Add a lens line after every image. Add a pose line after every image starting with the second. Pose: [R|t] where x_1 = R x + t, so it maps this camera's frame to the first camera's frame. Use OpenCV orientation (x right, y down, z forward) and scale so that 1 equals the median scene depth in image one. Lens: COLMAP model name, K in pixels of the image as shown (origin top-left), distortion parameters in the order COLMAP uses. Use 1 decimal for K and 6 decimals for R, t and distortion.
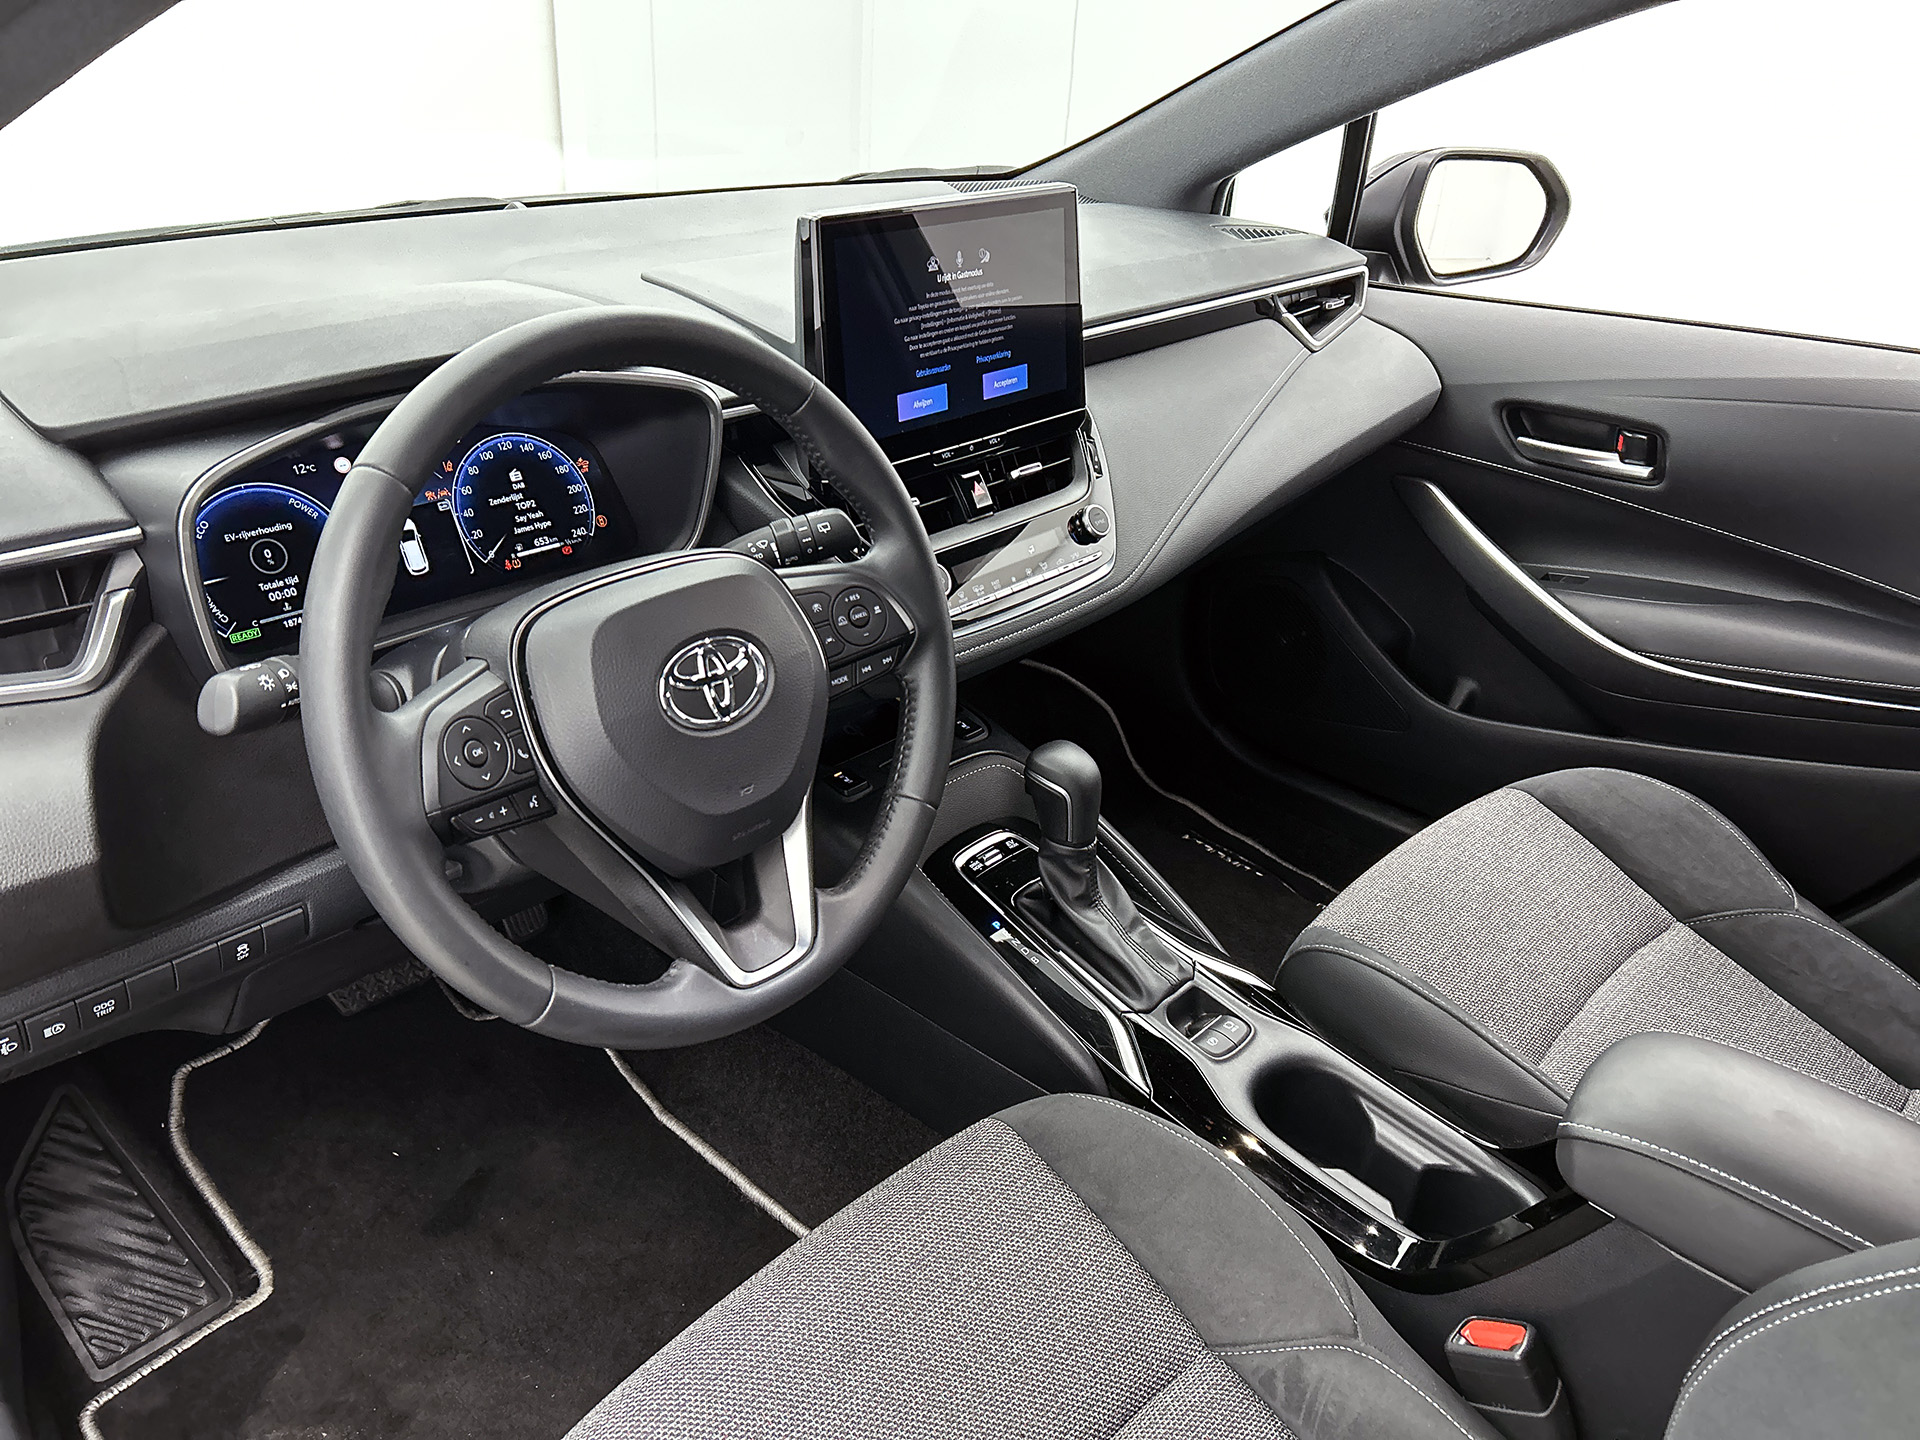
lens RADIAL K [[1439.2, 0, 964.9], [0, 1439.2, 726.8], [0, 0, 1]] dist [0.026801, -0.003852]
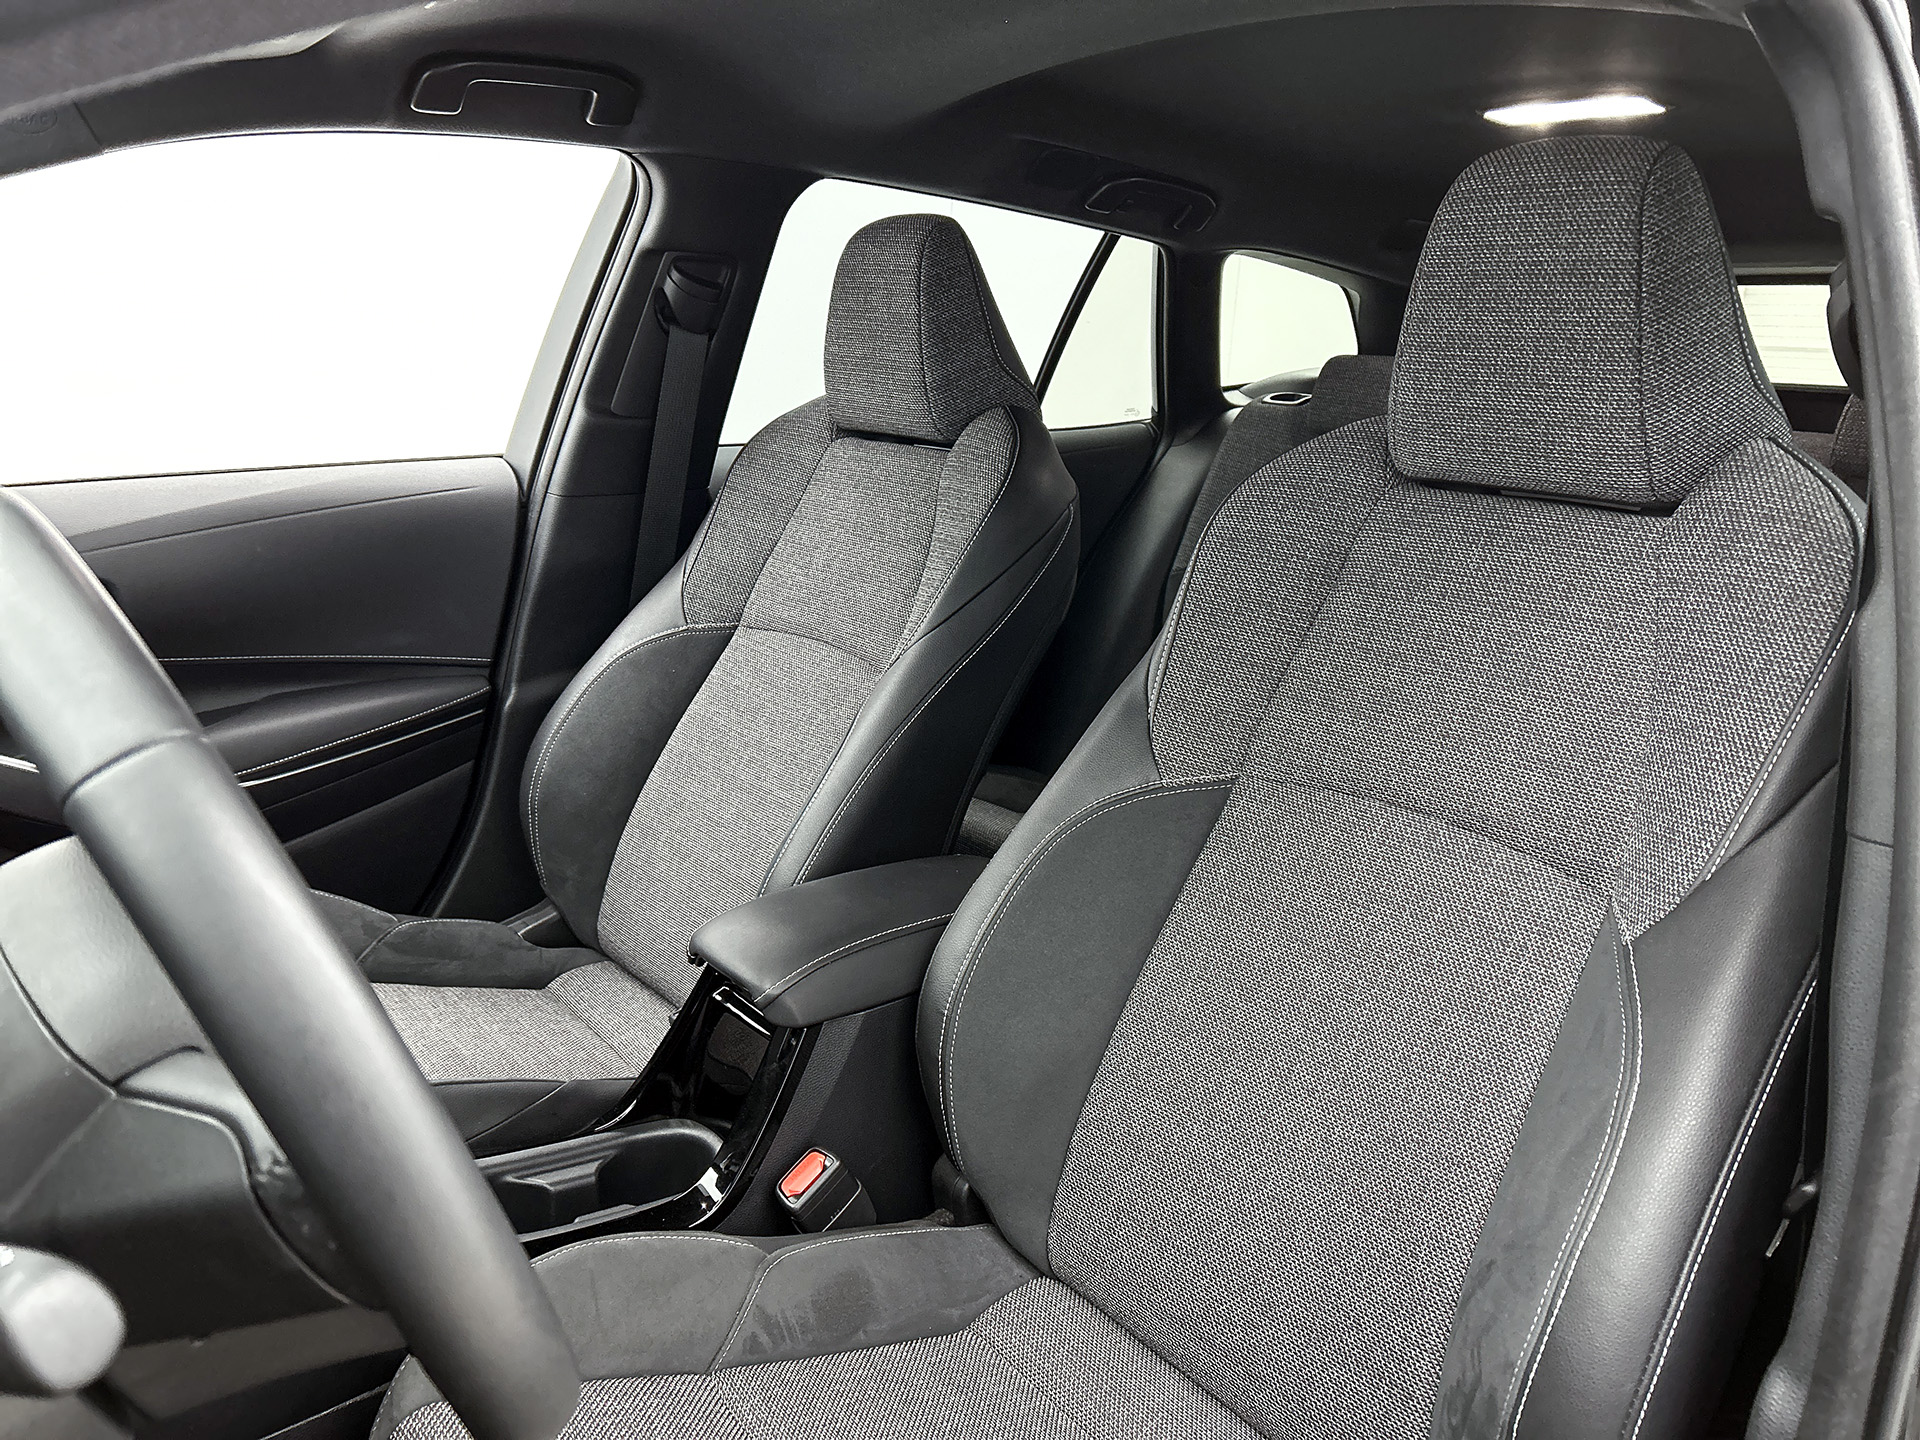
lens RADIAL K [[1431.9, 0, 960.0], [0, 1431.9, 720.0], [0, 0, 1]] dist [0.002898, -0.000129]
pose [[0.129051, -0.283208, 0.950336, -0.591668], [0.418082, 0.884550, 0.206830, -0.109360], [-0.899196, 0.370626, 0.232557, 0.391003]]
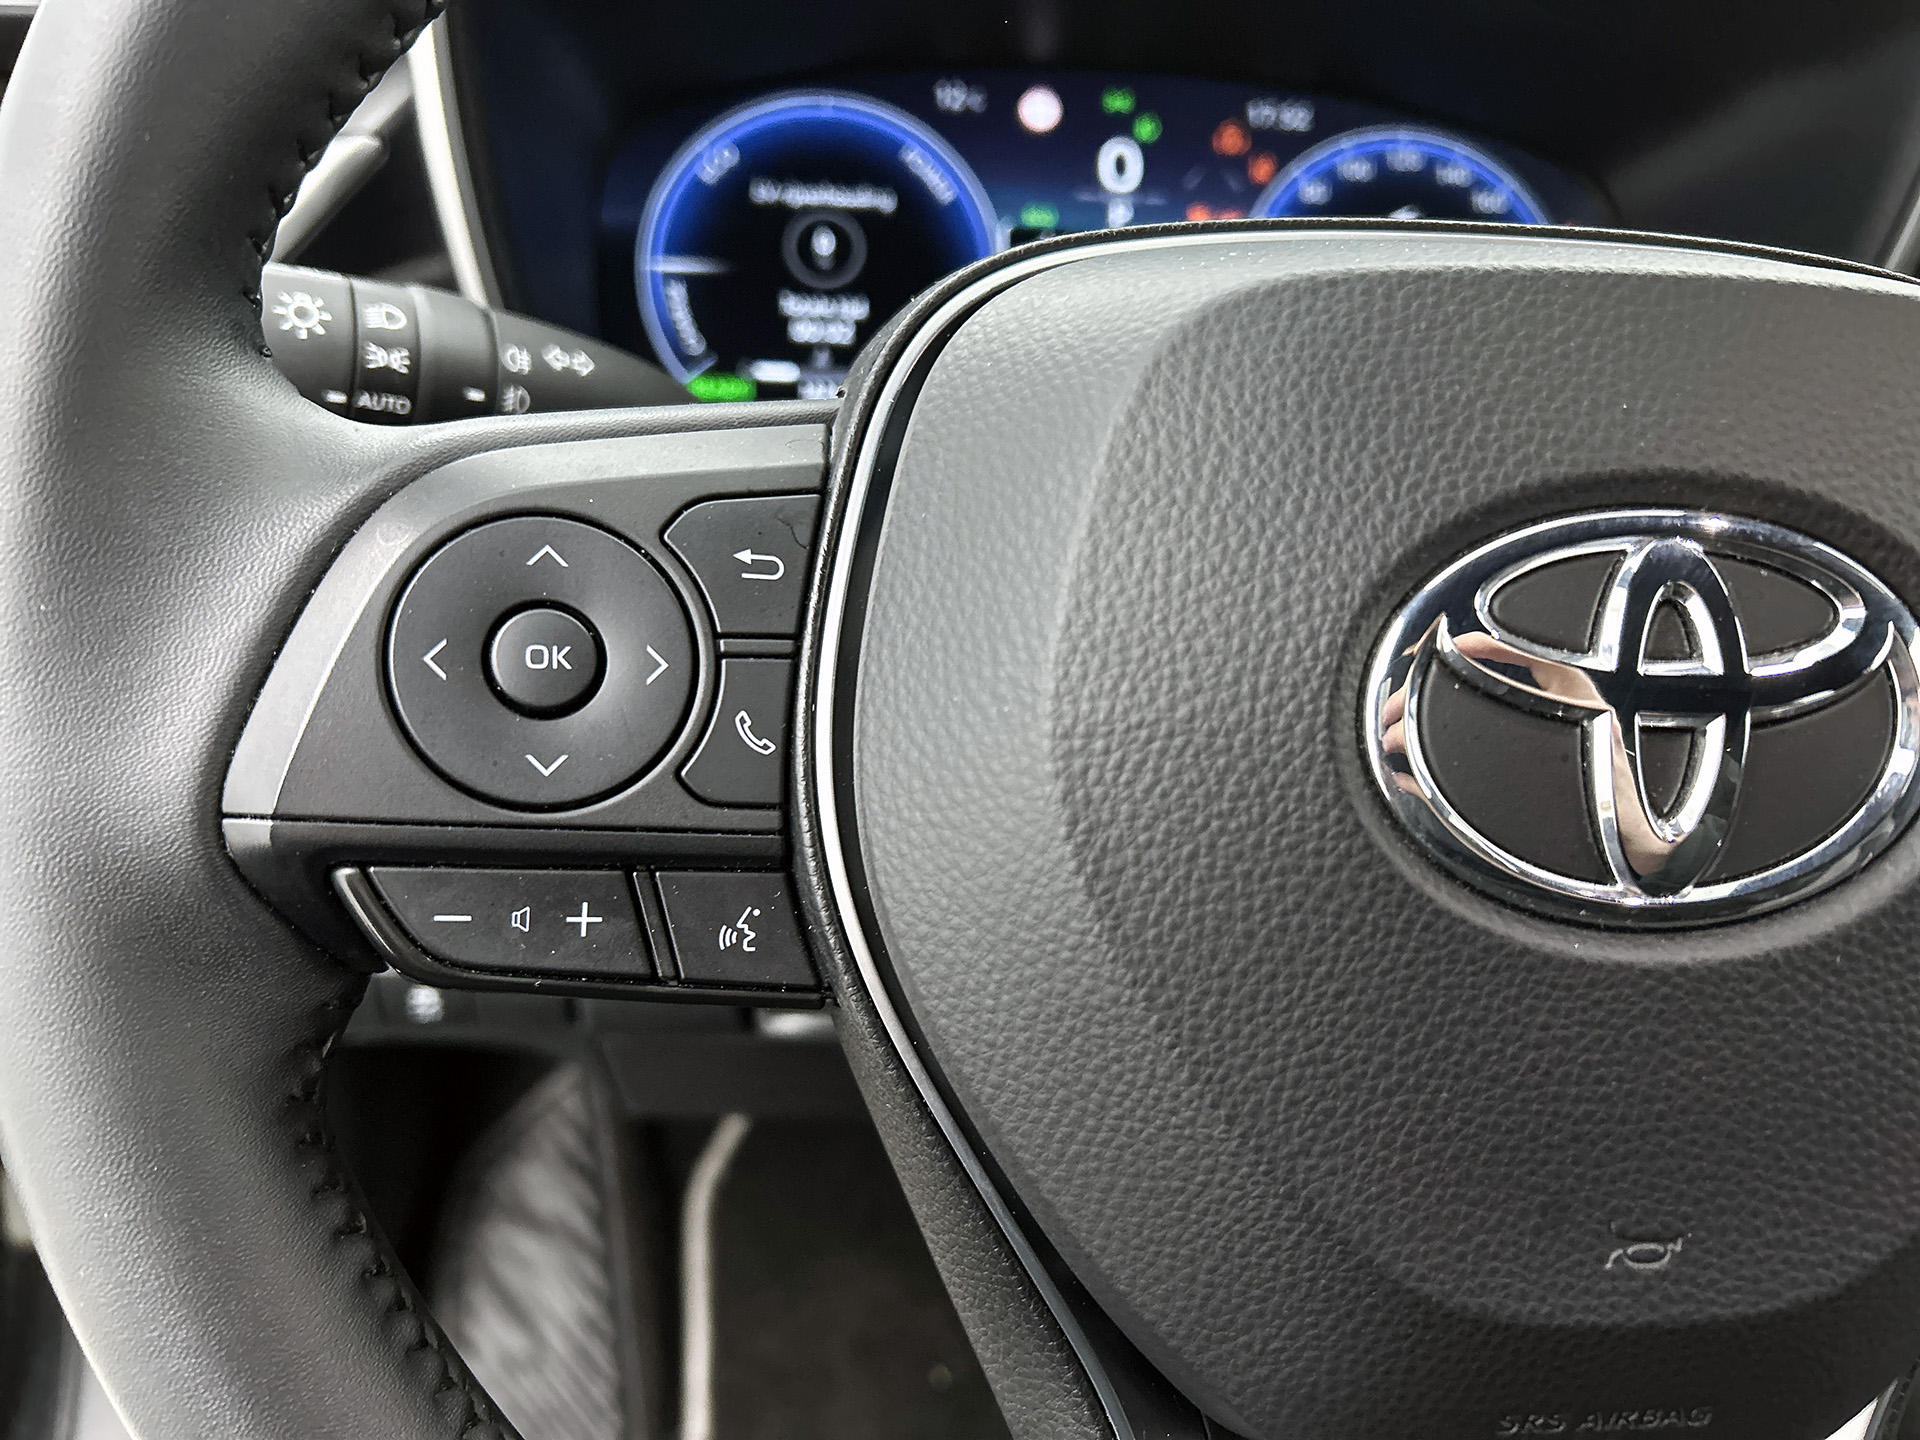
lens RADIAL K [[1503.1, 0, 950.2], [0, 1503.1, 713.2], [0, 0, 1]] dist [-0.007946, -0.006211]
pose [[0.731743, 0.280605, -0.621138, -0.085774], [-0.332388, 0.942522, 0.034218, -0.003472], [0.595038, 0.181420, 0.782954, 0.580115]]
